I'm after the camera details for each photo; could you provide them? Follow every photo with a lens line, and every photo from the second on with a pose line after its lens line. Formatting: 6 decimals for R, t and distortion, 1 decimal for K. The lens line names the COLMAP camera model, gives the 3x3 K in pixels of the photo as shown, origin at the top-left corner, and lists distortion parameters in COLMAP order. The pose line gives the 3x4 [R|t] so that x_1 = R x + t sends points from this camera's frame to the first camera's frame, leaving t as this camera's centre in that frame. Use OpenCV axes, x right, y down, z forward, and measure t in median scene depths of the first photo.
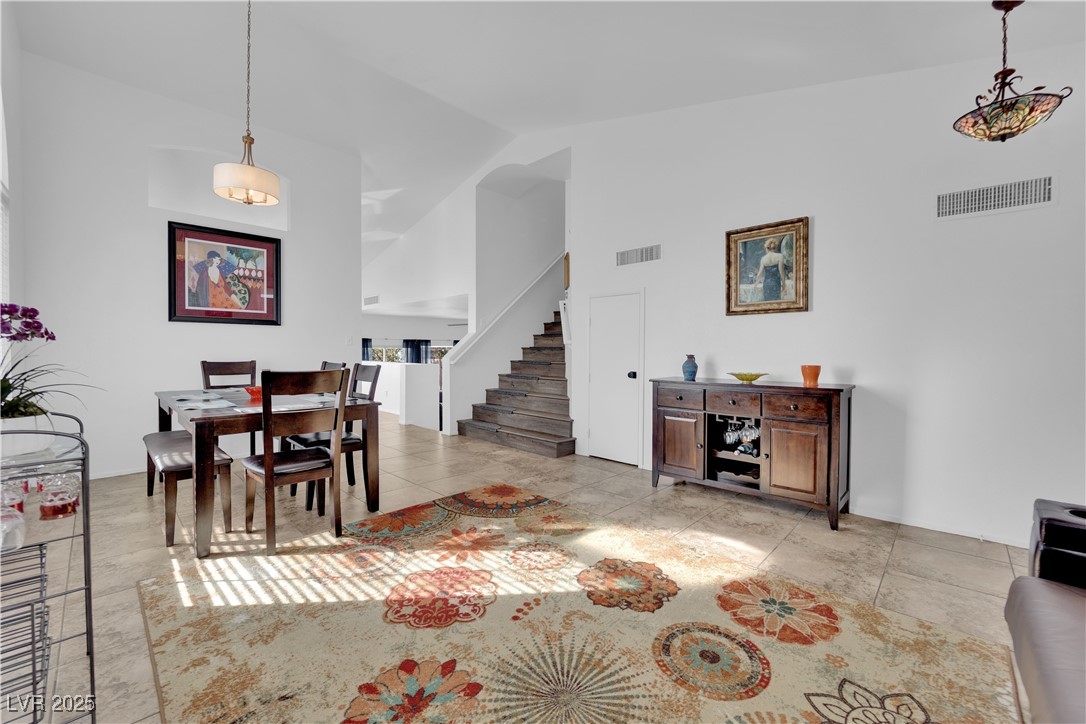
lens RADIAL K [[436.5, 0, 542.9], [0, 436.5, 356.7], [0, 0, 1]] dist [-0.006054, -0.002839]
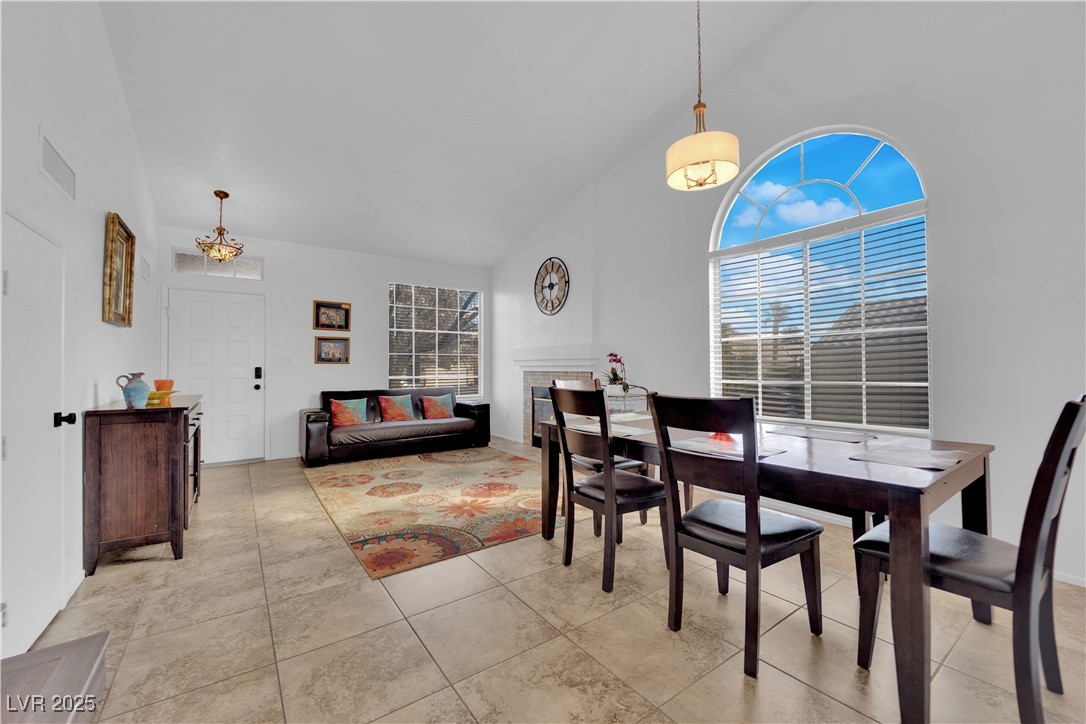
lens RADIAL K [[436.5, 0, 545.0], [0, 436.5, 361.0], [0, 0, 1]] dist [-0.006054, -0.002839]
pose [[-0.984047, 0.005002, 0.177836, -0.555663], [0.004455, 0.999984, -0.003479, -0.021788], [-0.177850, -0.002631, -0.984054, 1.936851]]
